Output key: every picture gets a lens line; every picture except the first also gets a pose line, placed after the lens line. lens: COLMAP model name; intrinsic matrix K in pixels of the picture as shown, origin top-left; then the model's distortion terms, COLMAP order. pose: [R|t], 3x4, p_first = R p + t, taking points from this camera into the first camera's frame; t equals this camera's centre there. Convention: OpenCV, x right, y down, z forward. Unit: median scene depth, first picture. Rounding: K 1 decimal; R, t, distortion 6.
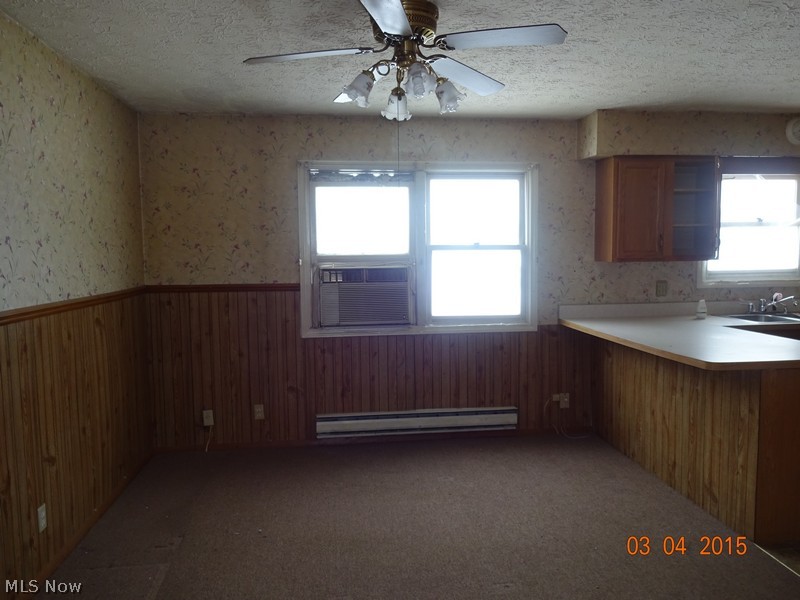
lens RADIAL K [[585.9, 0, 397.5], [0, 585.9, 296.6], [0, 0, 1]] dist [-0.012831, 0.001830]
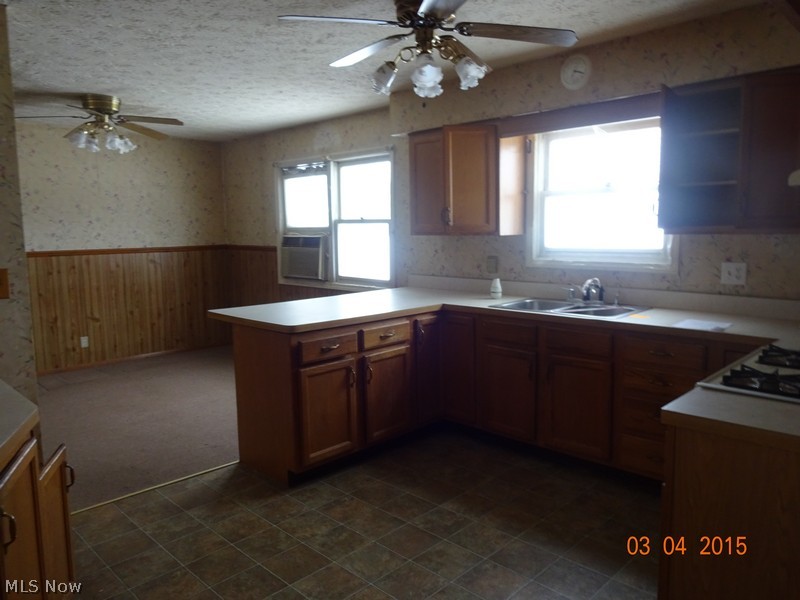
lens RADIAL K [[585.9, 0, 397.5], [0, 585.9, 296.6], [0, 0, 1]] dist [-0.012831, 0.001830]
pose [[0.623690, 0.097928, -0.775513, 1.135177], [-0.054829, 0.995158, 0.081569, -0.032440], [0.779747, -0.008353, 0.626040, 0.304473]]
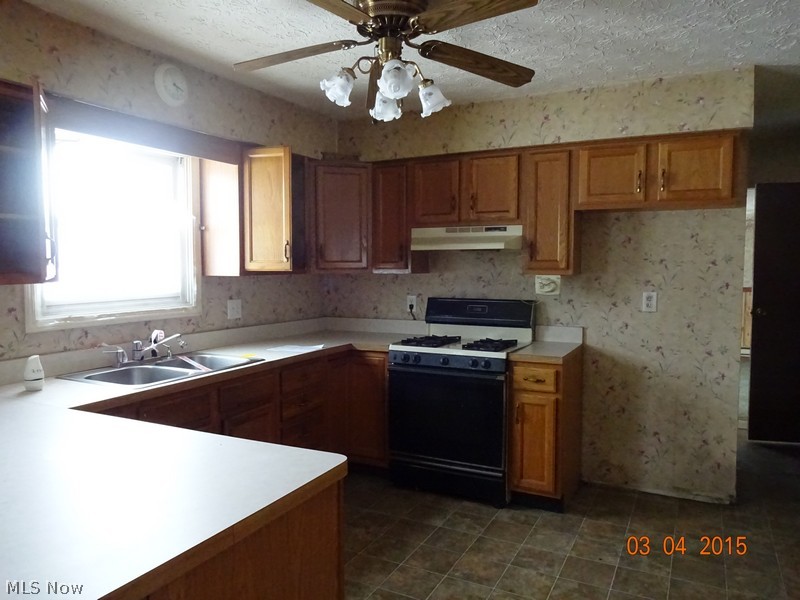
lens RADIAL K [[585.9, 0, 397.5], [0, 585.9, 296.6], [0, 0, 1]] dist [-0.012831, 0.001830]
pose [[0.558044, -0.038022, 0.828940, 0.263492], [0.061735, 0.998084, 0.004221, -0.030929], [-0.827512, 0.048819, 0.559322, 0.413720]]
